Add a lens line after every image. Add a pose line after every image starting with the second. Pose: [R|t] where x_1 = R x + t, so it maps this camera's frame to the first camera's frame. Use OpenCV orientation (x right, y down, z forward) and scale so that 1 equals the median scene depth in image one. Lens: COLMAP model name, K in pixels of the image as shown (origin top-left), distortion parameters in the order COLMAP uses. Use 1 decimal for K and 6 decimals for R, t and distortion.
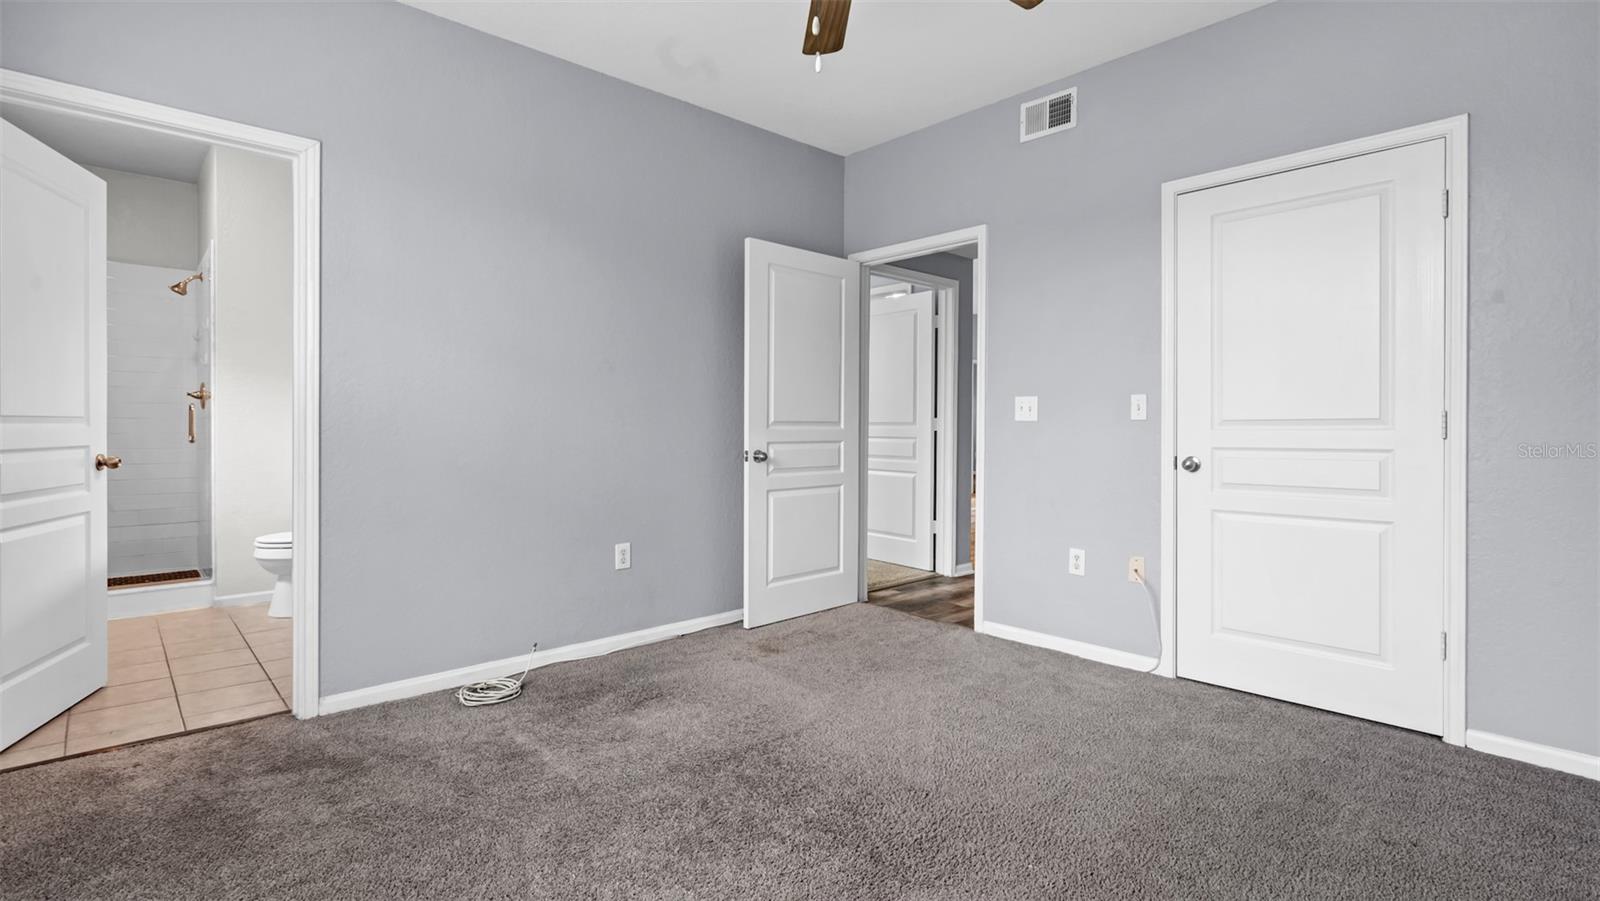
lens RADIAL K [[751.2, 0, 806.6], [0, 751.2, 426.4], [0, 0, 1]] dist [0.001089, -0.000755]
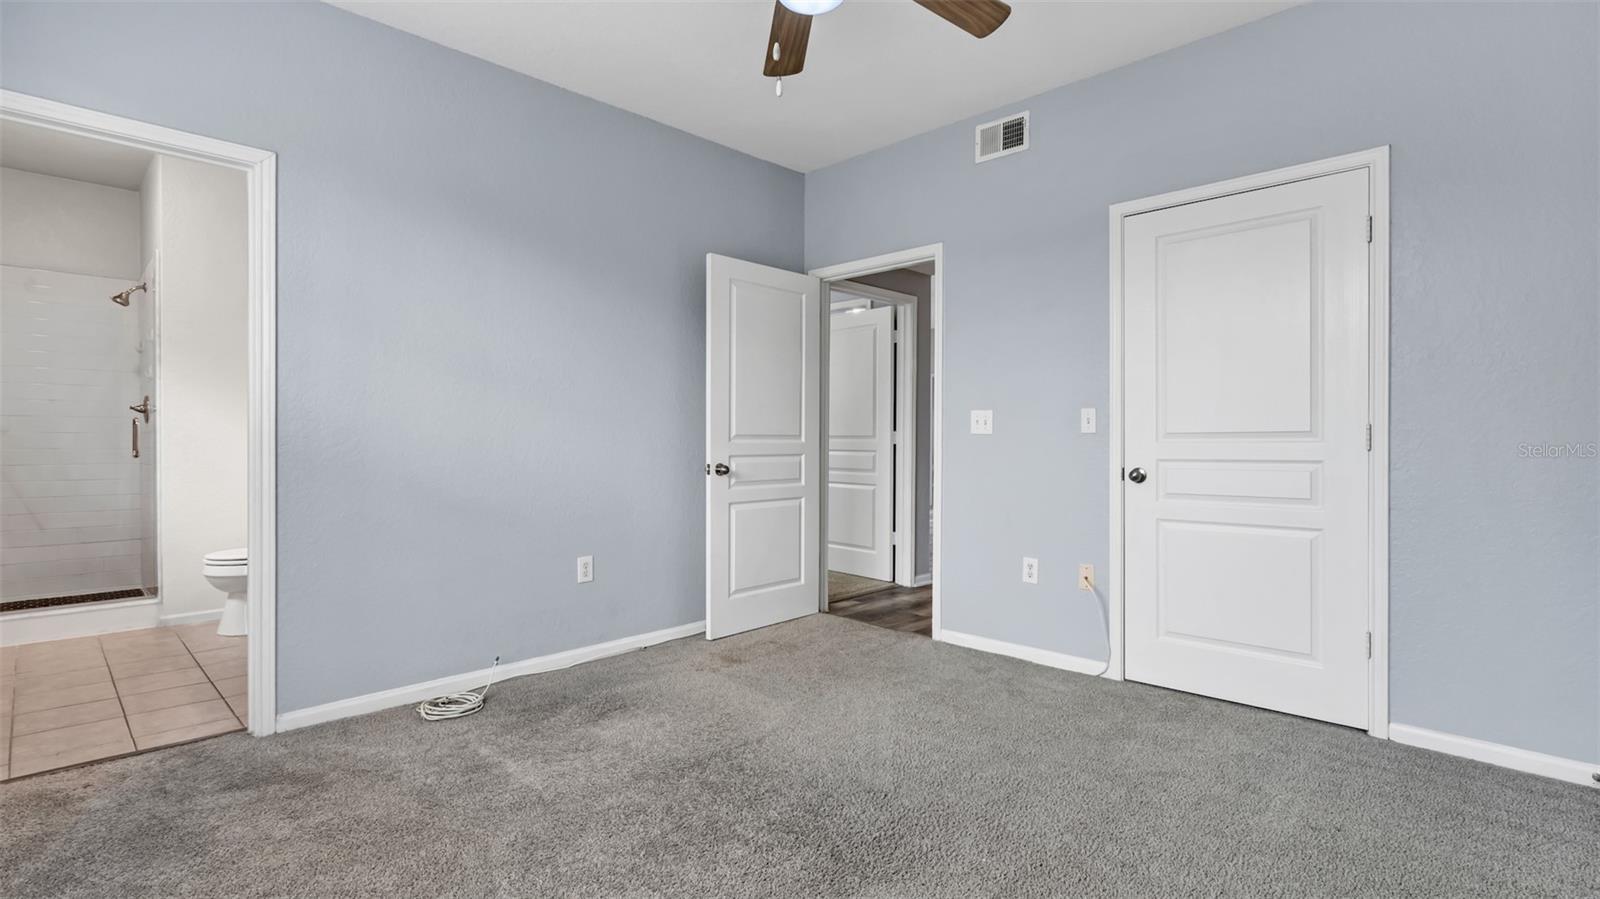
lens RADIAL K [[751.2, 0, 801.7], [0, 751.2, 439.4], [0, 0, 1]] dist [0.001089, -0.000755]
pose [[0.998965, -0.002152, 0.045432, -0.000914], [0.002159, 0.999998, -0.000096, -0.000382], [-0.045431, 0.000194, 0.998967, -0.021393]]
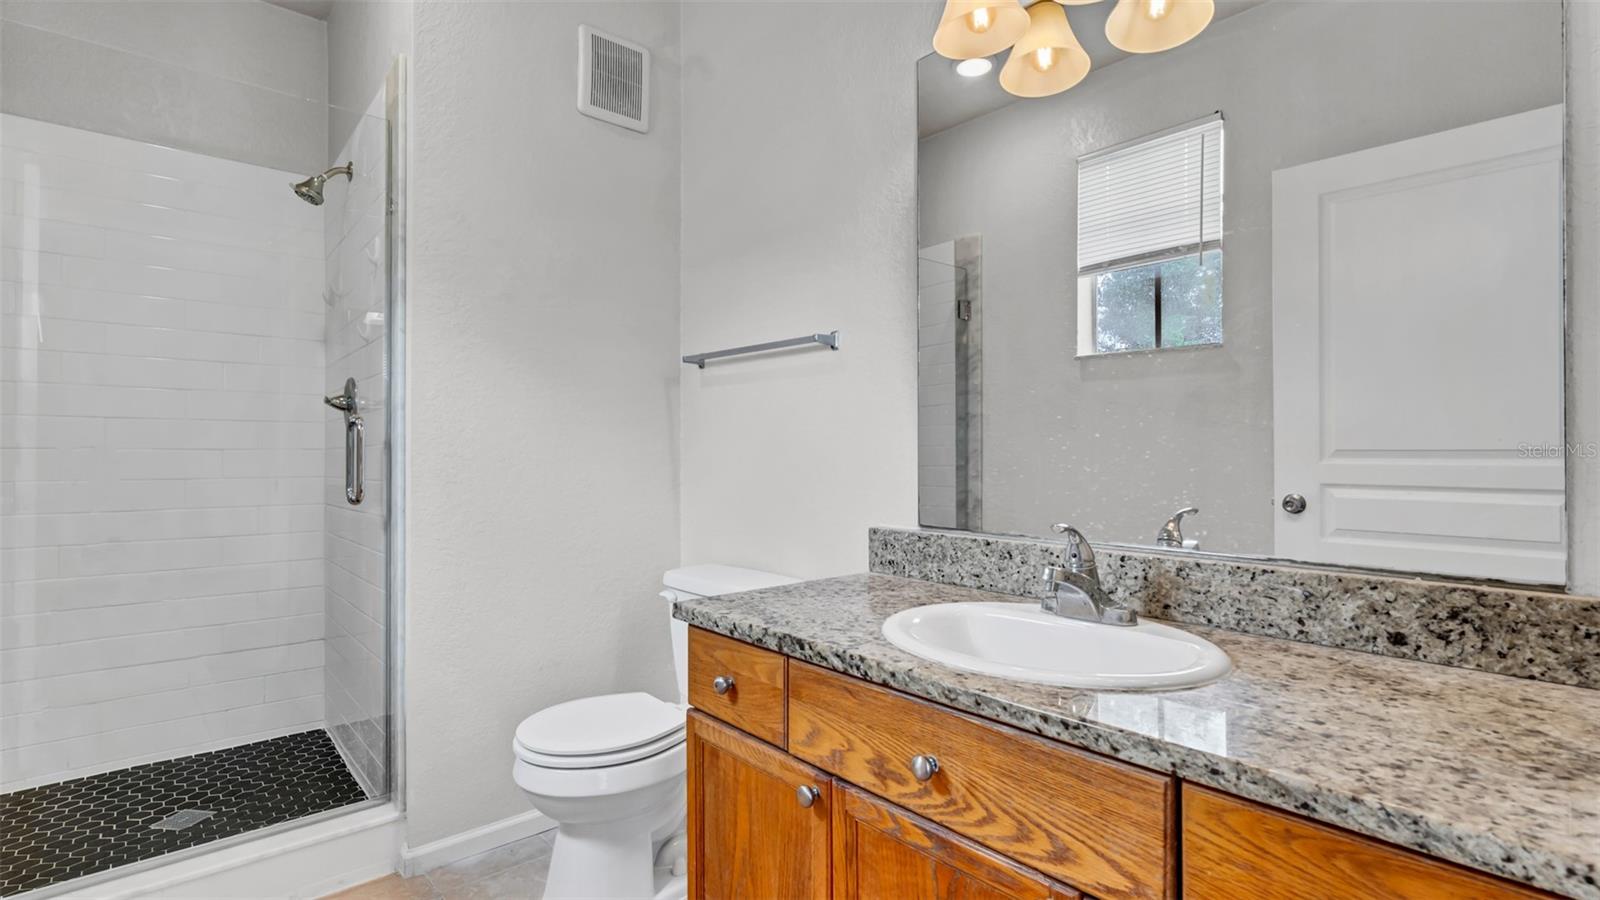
lens RADIAL K [[751.2, 0, 756.2], [0, 751.2, 453.9], [0, 0, 1]] dist [0.001089, -0.000755]
pose [[0.998345, 0.006791, -0.057101, -0.994885], [-0.006961, 0.999972, -0.002779, -0.016094], [0.057081, 0.003172, 0.998365, 1.012163]]
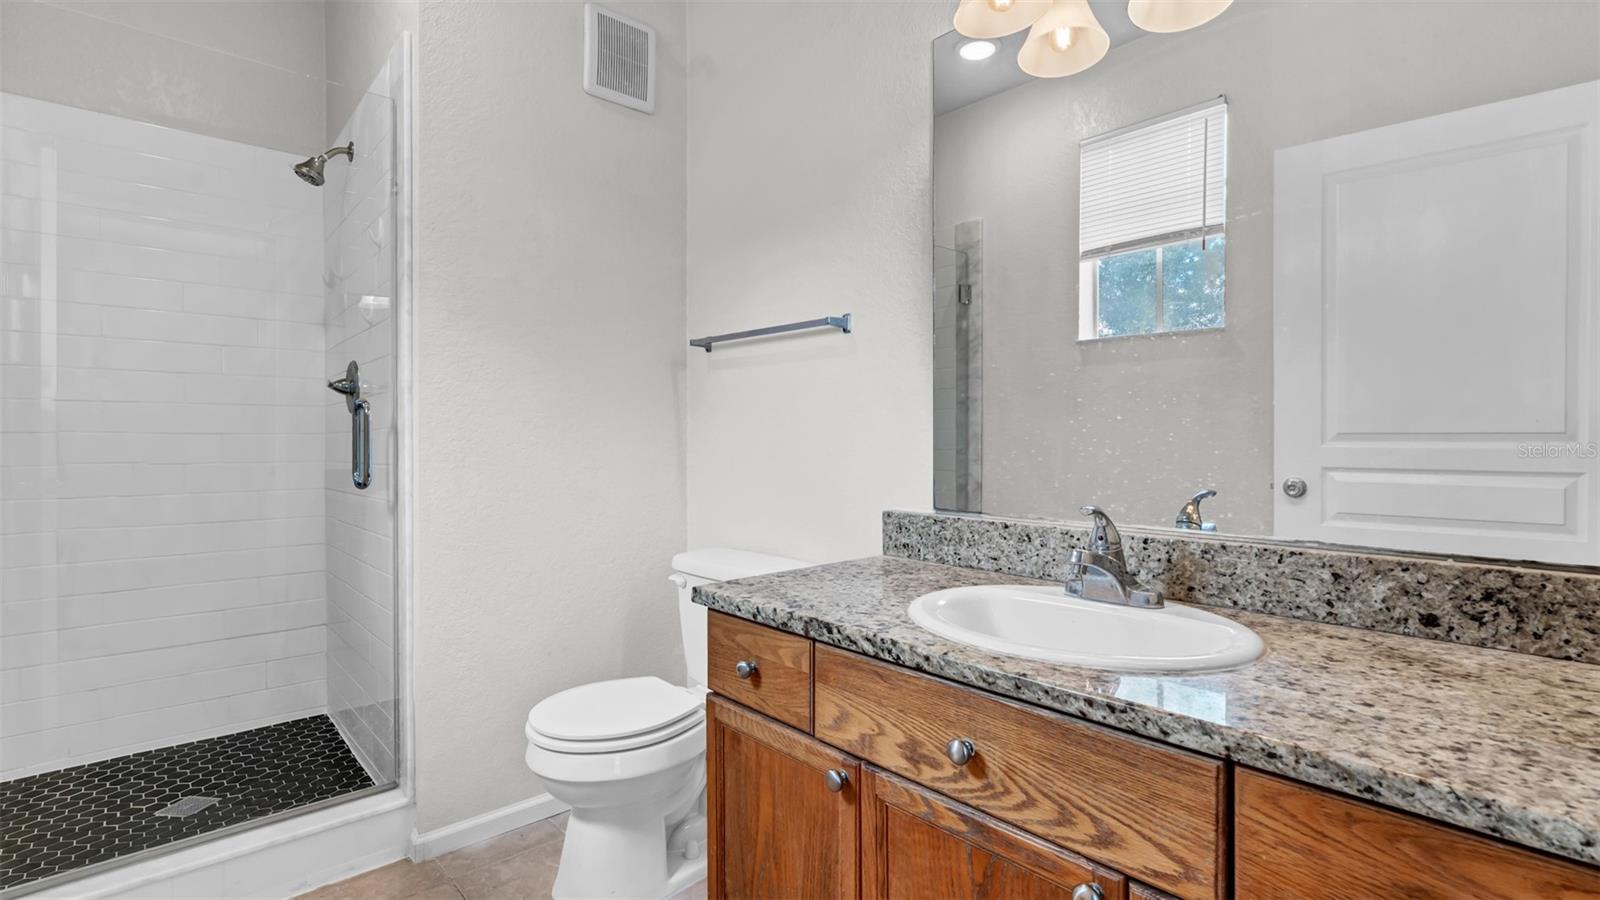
lens RADIAL K [[751.2, 0, 767.2], [0, 751.2, 446.7], [0, 0, 1]] dist [0.001089, -0.000755]
pose [[0.998989, 0.006412, -0.044503, -1.002238], [-0.006024, 0.999943, 0.008842, -0.015554], [0.044557, -0.008565, 0.998970, 1.014382]]
